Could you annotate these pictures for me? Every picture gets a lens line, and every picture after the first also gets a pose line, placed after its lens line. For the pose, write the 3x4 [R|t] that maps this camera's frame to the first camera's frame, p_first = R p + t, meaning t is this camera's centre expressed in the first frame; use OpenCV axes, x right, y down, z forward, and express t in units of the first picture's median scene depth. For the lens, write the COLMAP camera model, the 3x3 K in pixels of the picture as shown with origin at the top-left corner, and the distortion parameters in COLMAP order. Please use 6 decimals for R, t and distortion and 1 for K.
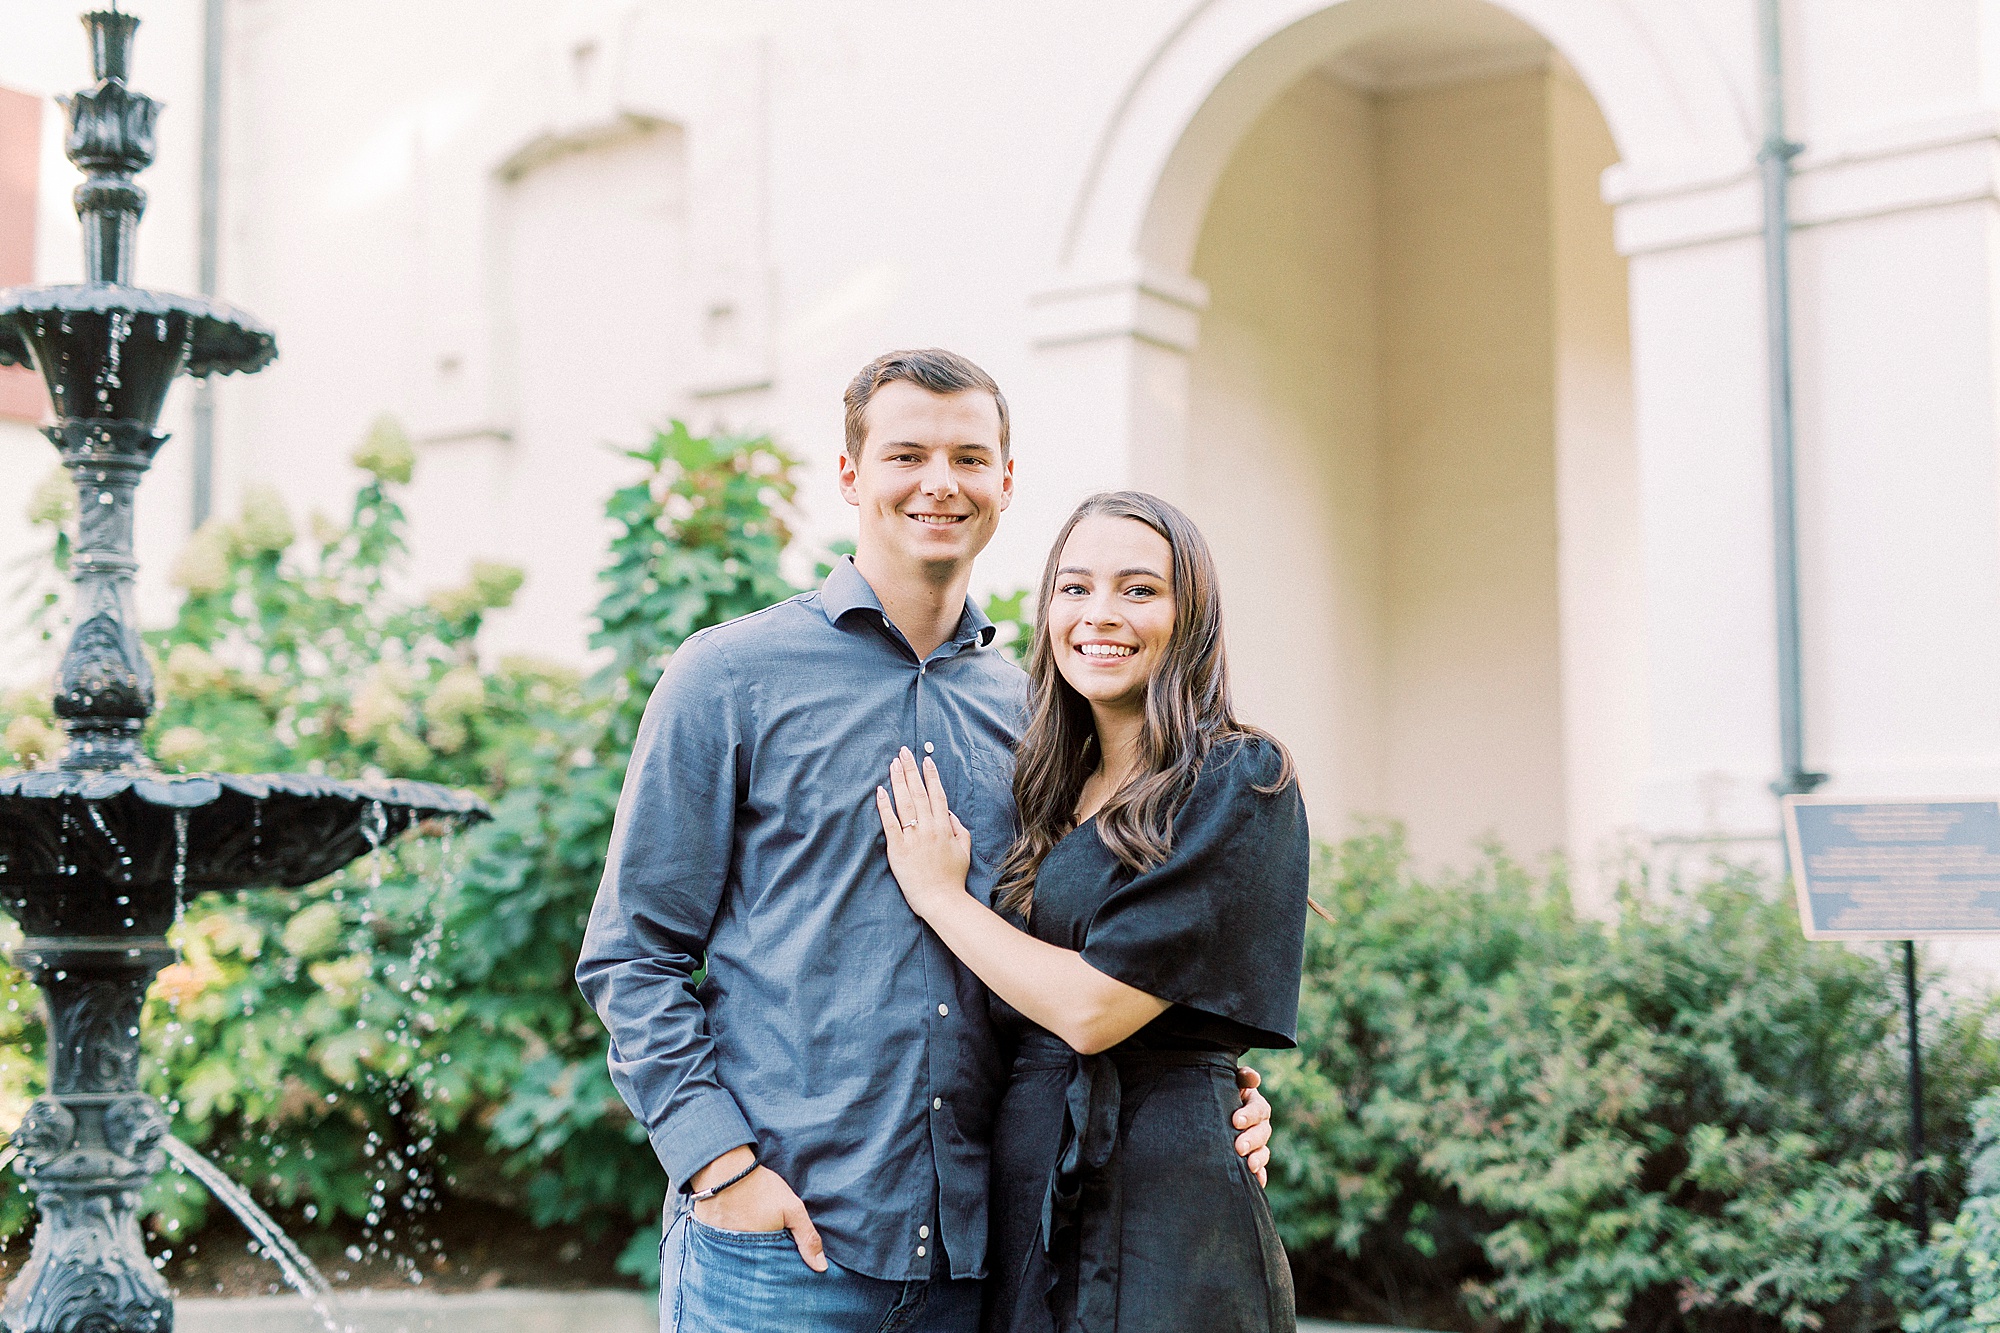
lens RADIAL K [[2854.3, 0, 1000.0], [0, 2854.3, 666.5], [0, 0, 1]] dist [-0.015640, -0.104452]
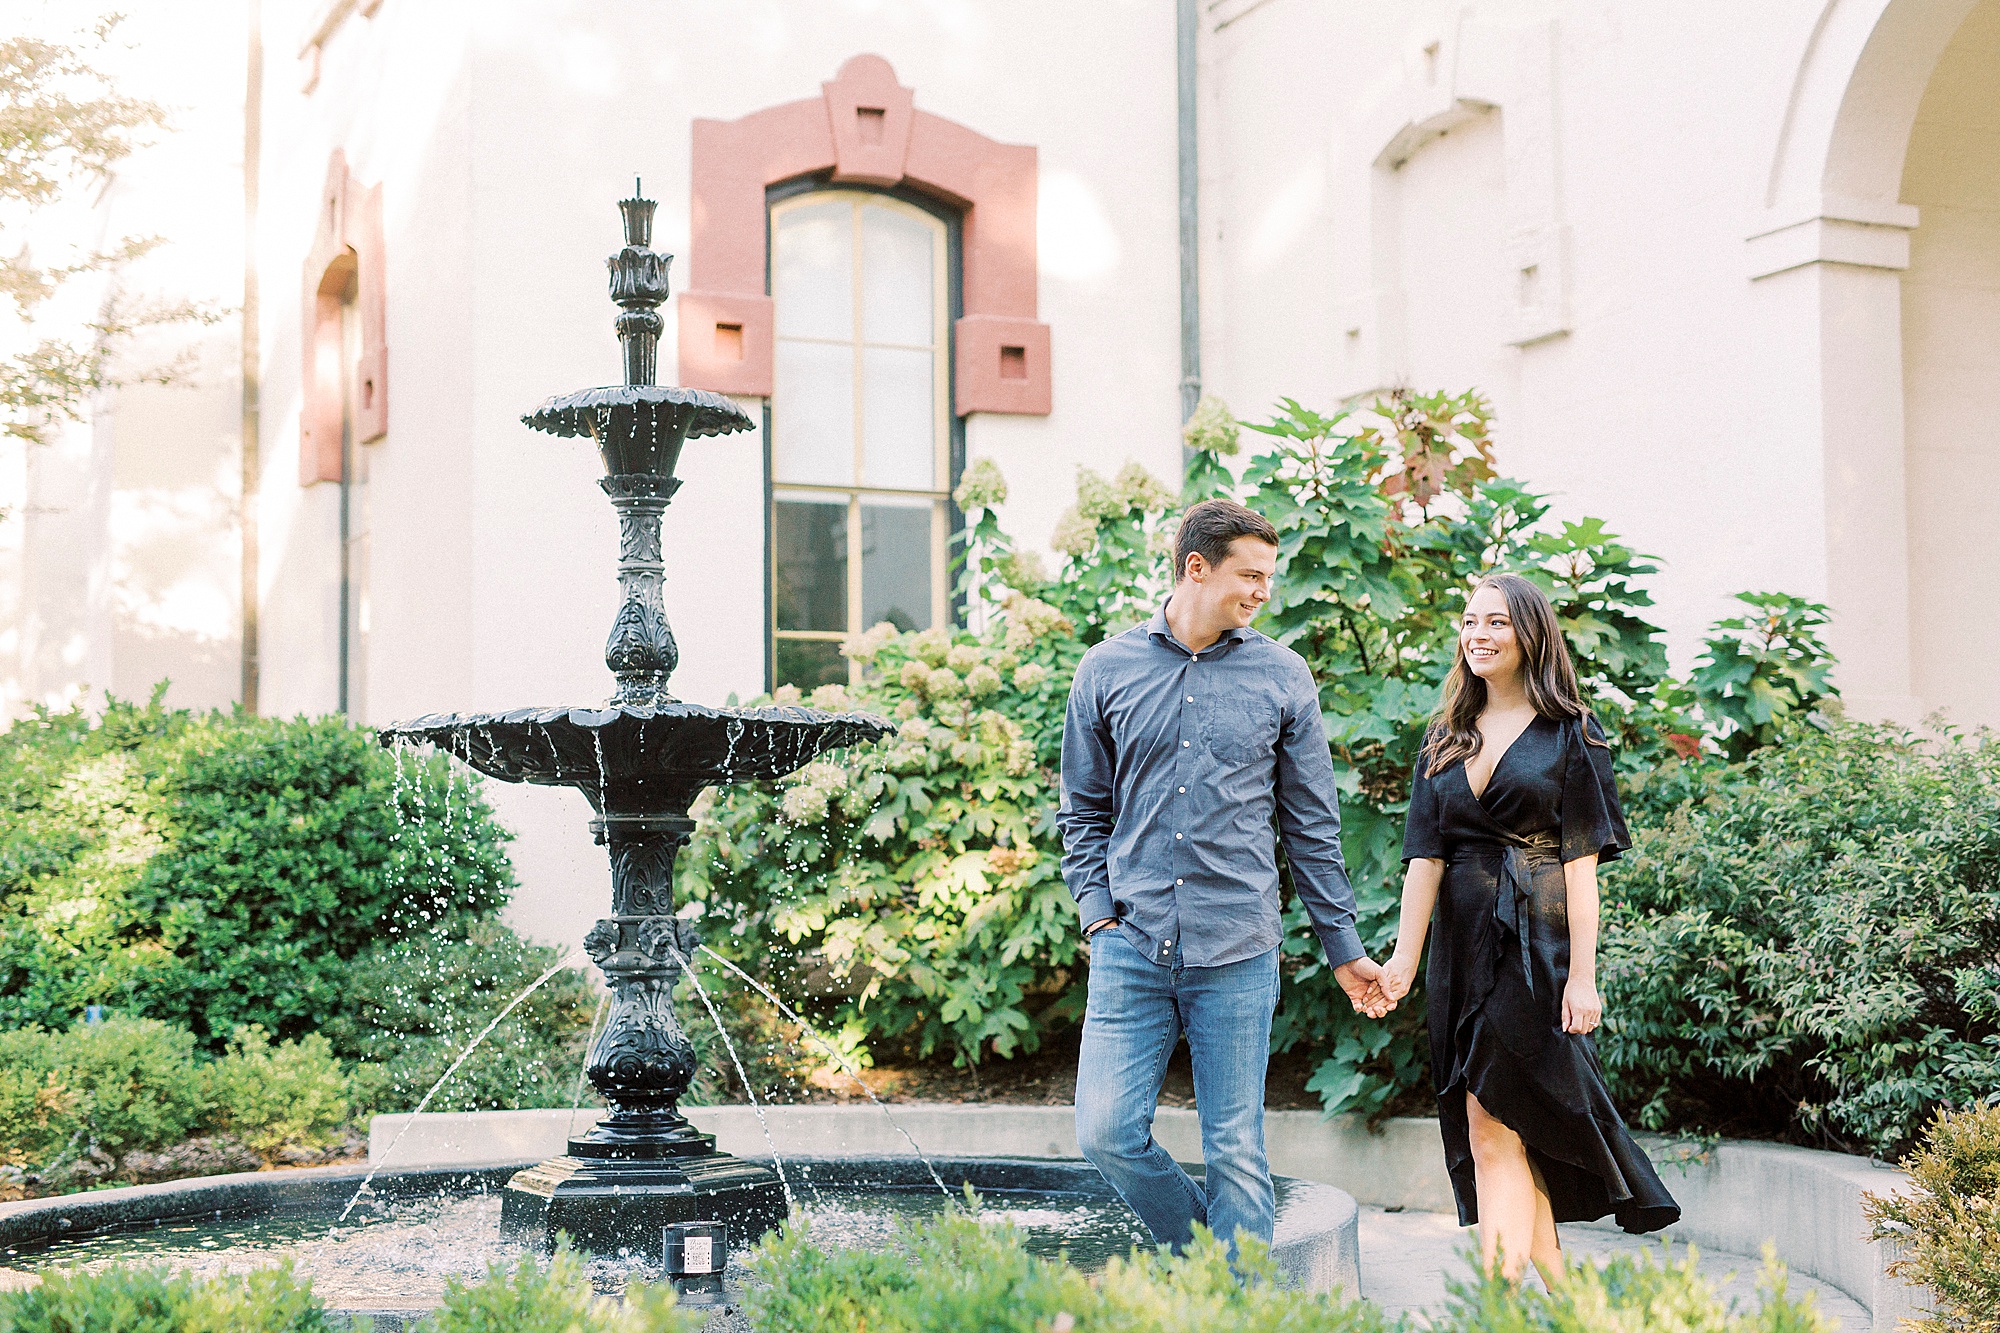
lens RADIAL K [[3021.5, 0, 1006.2], [0, 3021.5, 634.1], [0, 0, 1]] dist [0.032574, -0.006558]
pose [[0.869973, -0.042785, -0.491240, 0.492571], [0.052832, 0.998582, 0.006592, -0.000804], [0.490261, -0.031688, 0.871000, -0.235336]]
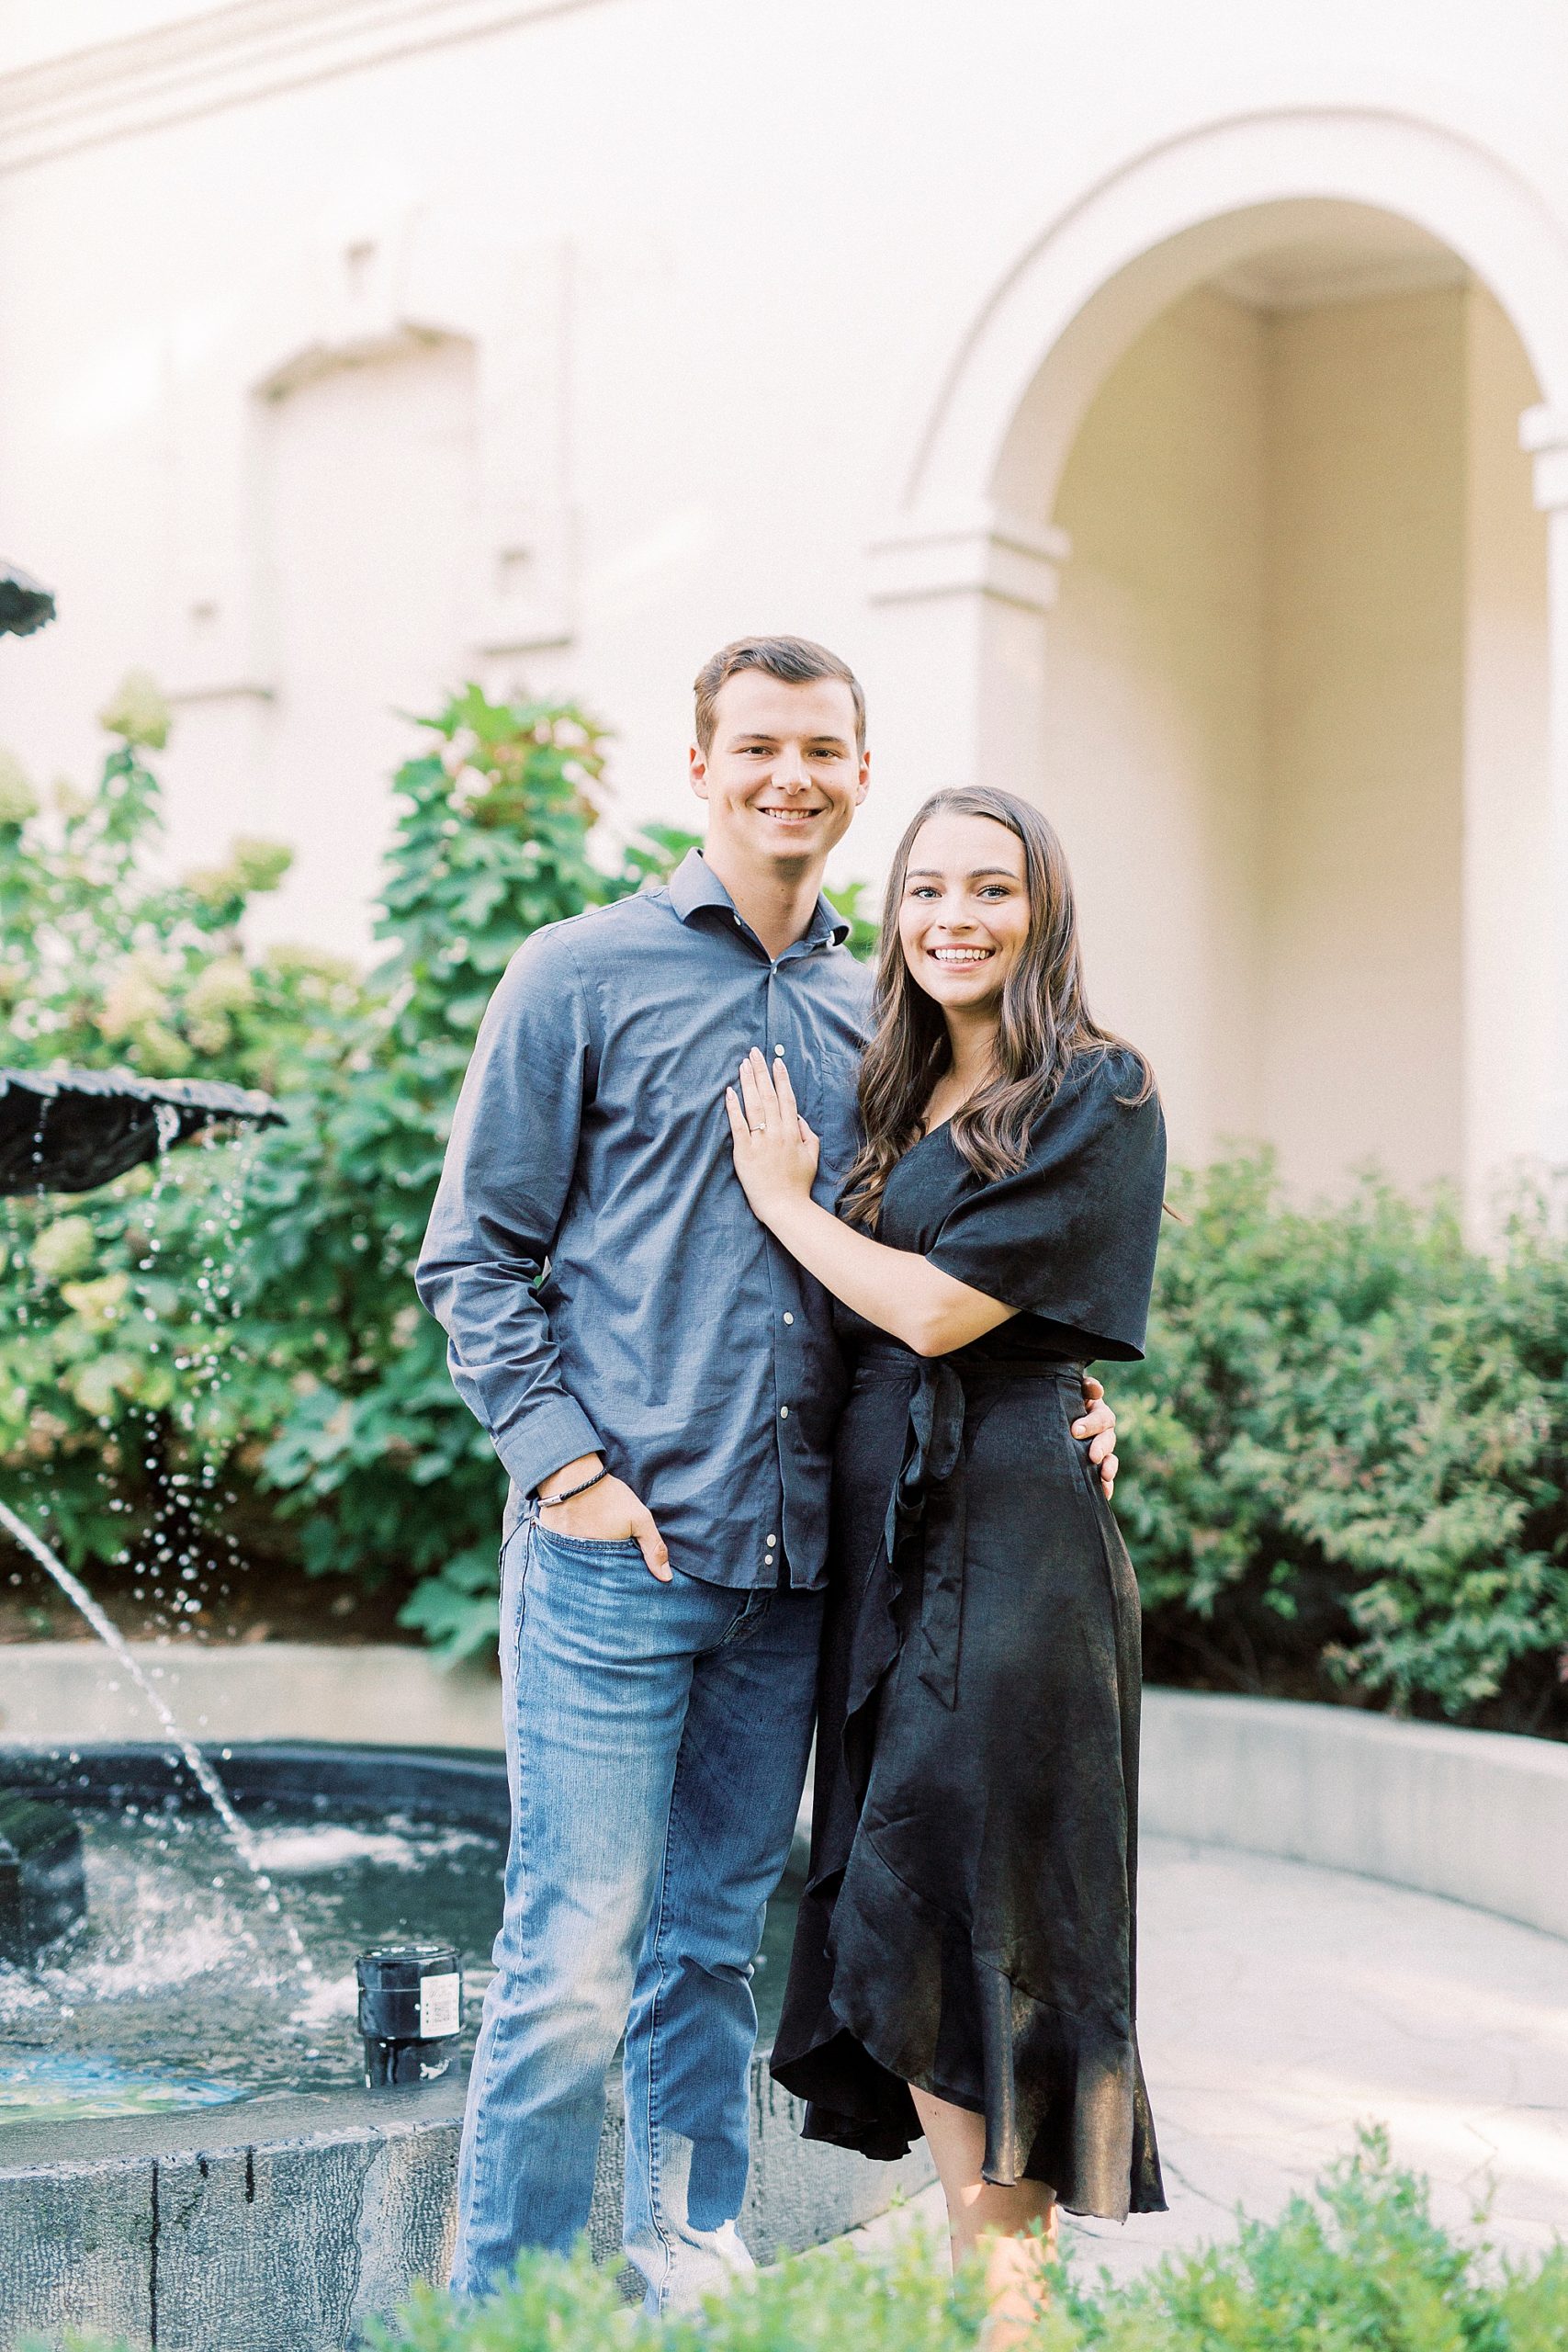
lens RADIAL K [[3319.1, 0, 777.6], [0, 3319.1, 1226.1], [0, 0, 1]] dist [-0.022837, 0.020204]
pose [[0.999834, 0.015744, -0.009164, -0.006482], [-0.014973, 0.996771, 0.078892, -0.000586], [0.010377, -0.078742, 0.996841, -0.057771]]
